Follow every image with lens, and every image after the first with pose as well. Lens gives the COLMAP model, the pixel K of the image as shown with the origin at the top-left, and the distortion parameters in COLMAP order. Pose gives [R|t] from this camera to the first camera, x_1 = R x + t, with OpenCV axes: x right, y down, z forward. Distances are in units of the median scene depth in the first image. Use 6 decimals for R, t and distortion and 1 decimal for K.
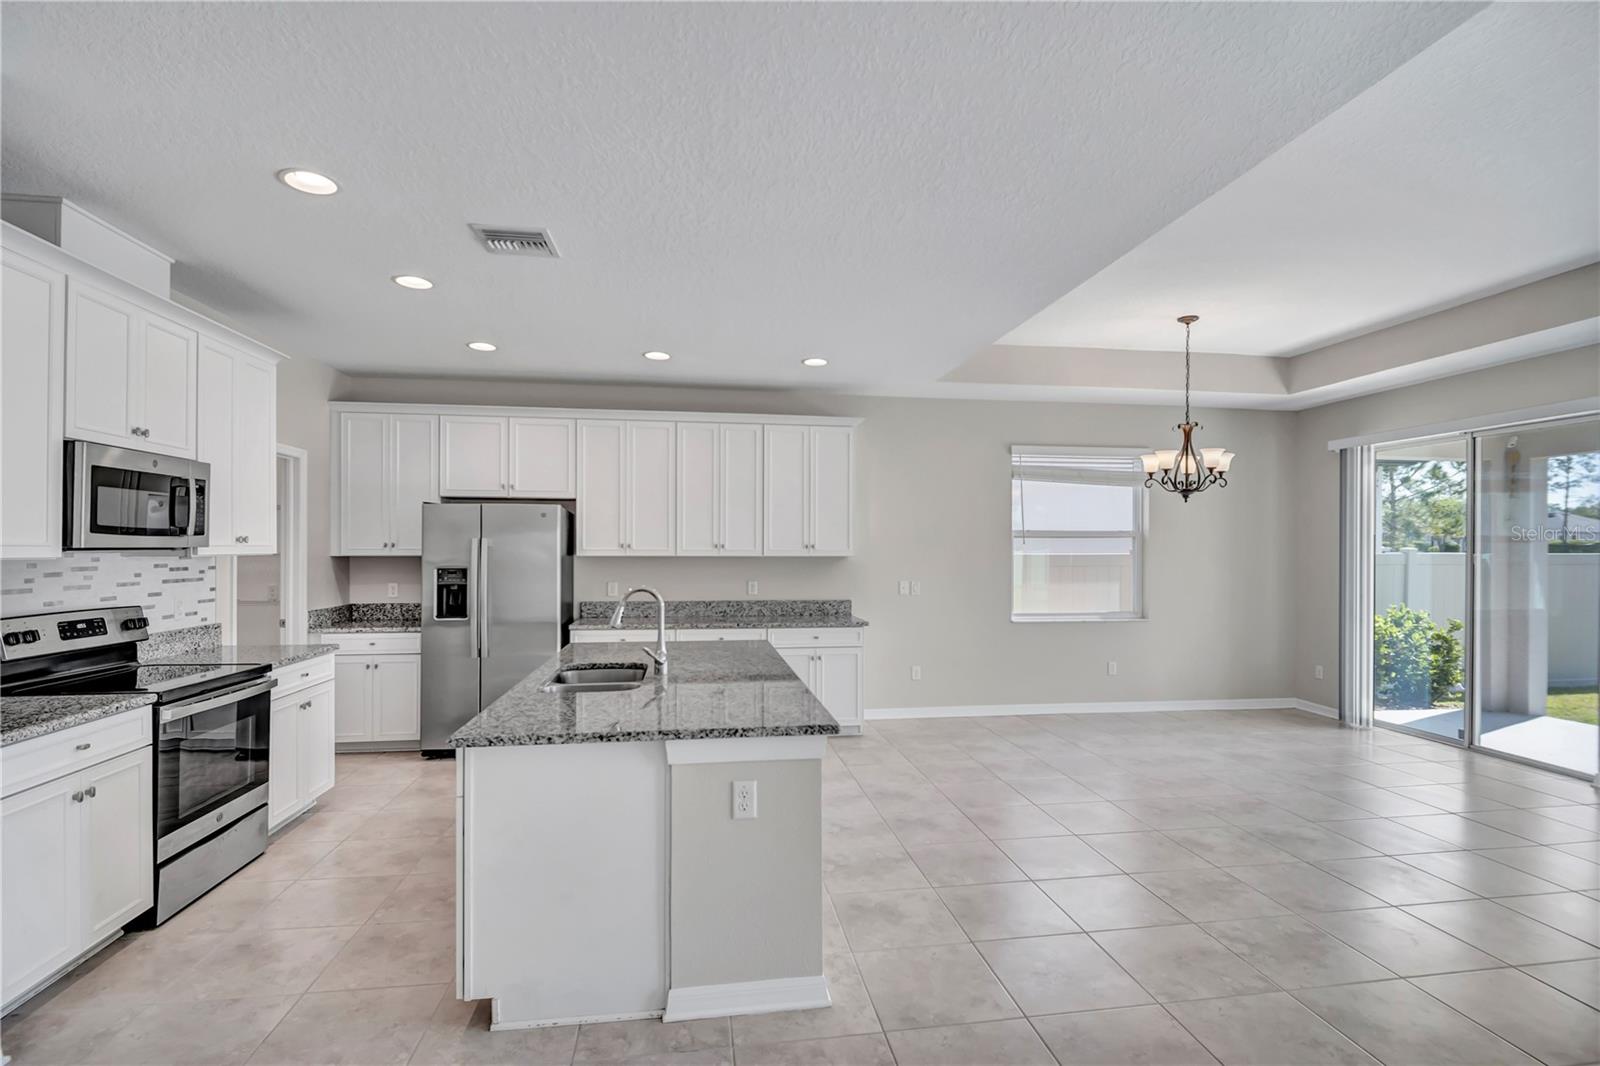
lens RADIAL K [[752.5, 0, 818.4], [0, 752.5, 540.8], [0, 0, 1]] dist [0.001887, -0.006936]
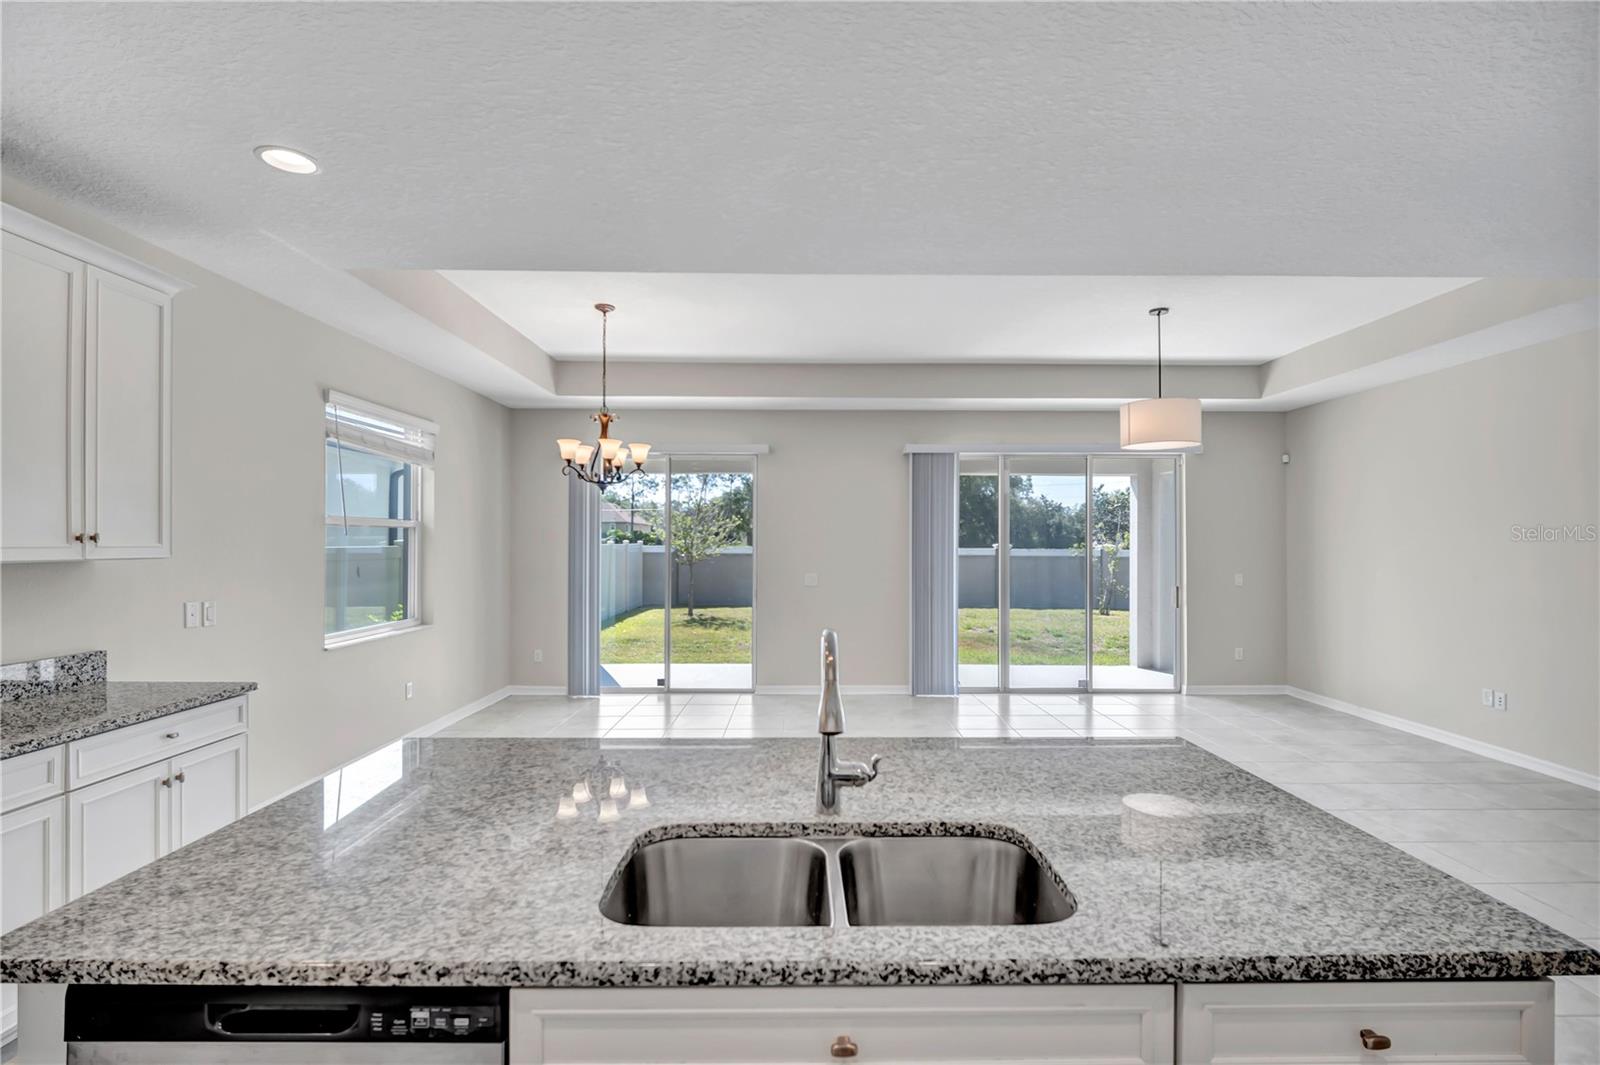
lens RADIAL K [[752.5, 0, 818.4], [0, 752.5, 540.3], [0, 0, 1]] dist [0.001887, -0.006936]
pose [[0.153761, -0.003162, 0.988103, -0.679148], [-0.011471, 0.999922, 0.004985, 0.000530], [-0.988042, -0.012101, 0.153712, 0.905700]]
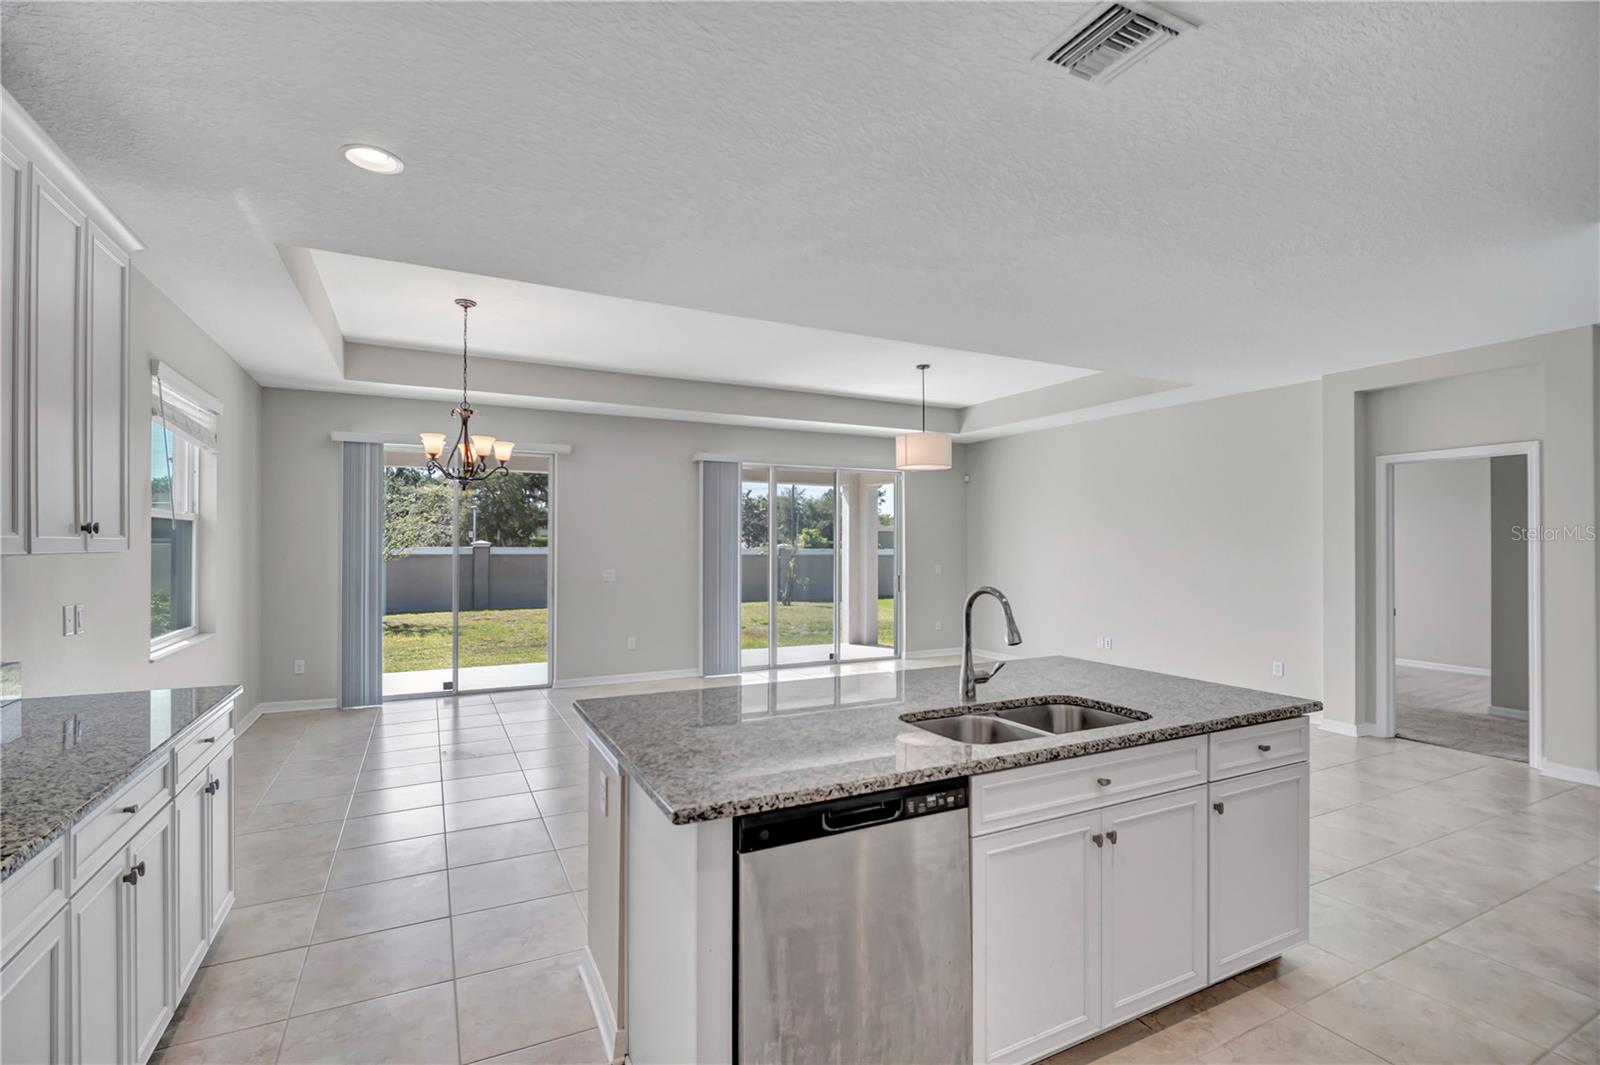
lens RADIAL K [[739.3, 0, 815.8], [0, 739.3, 546.5], [0, 0, 1]] dist [0.002306, -0.008665]
pose [[-0.307980, -0.009580, 0.951345, -0.881355], [-0.013463, 0.999893, 0.005710, 0.015171], [-0.951298, -0.011049, -0.308076, 1.361849]]
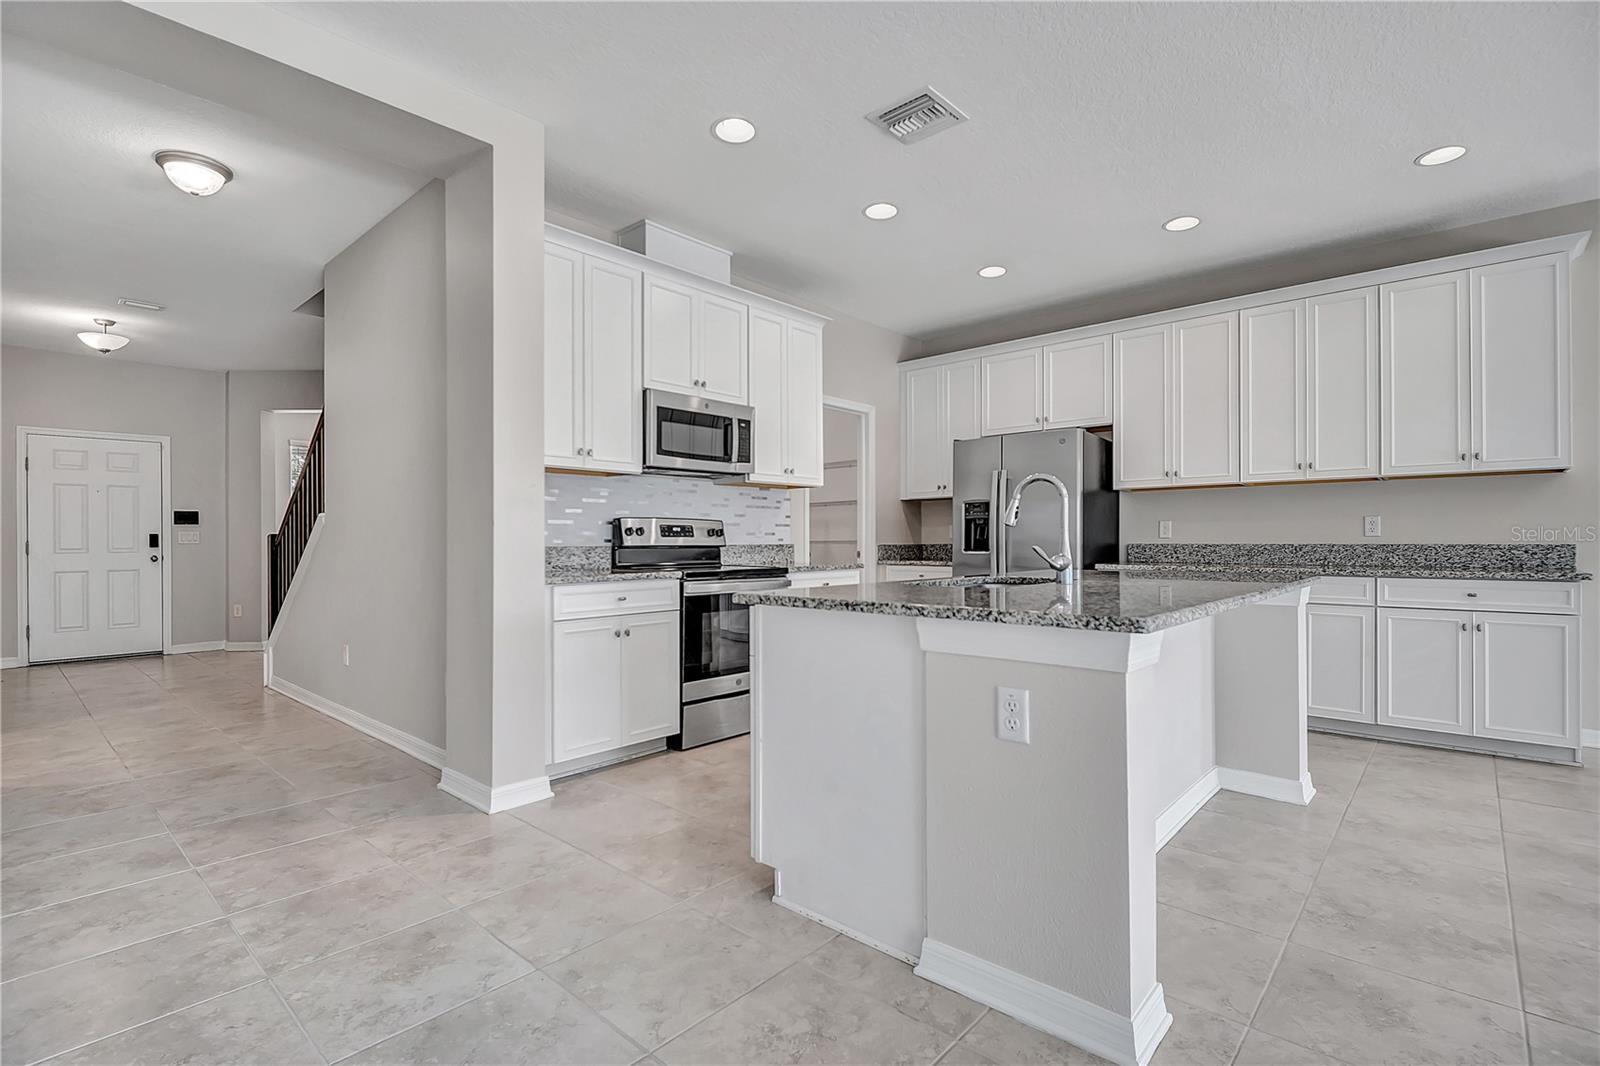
lens RADIAL K [[752.5, 0, 818.4], [0, 752.5, 540.8], [0, 0, 1]] dist [0.001887, -0.006936]
pose [[0.629232, -0.010286, -0.777149, 0.242064], [0.015094, 0.999886, -0.001013, 0.127570], [0.777071, -0.011093, 0.629315, 0.296222]]
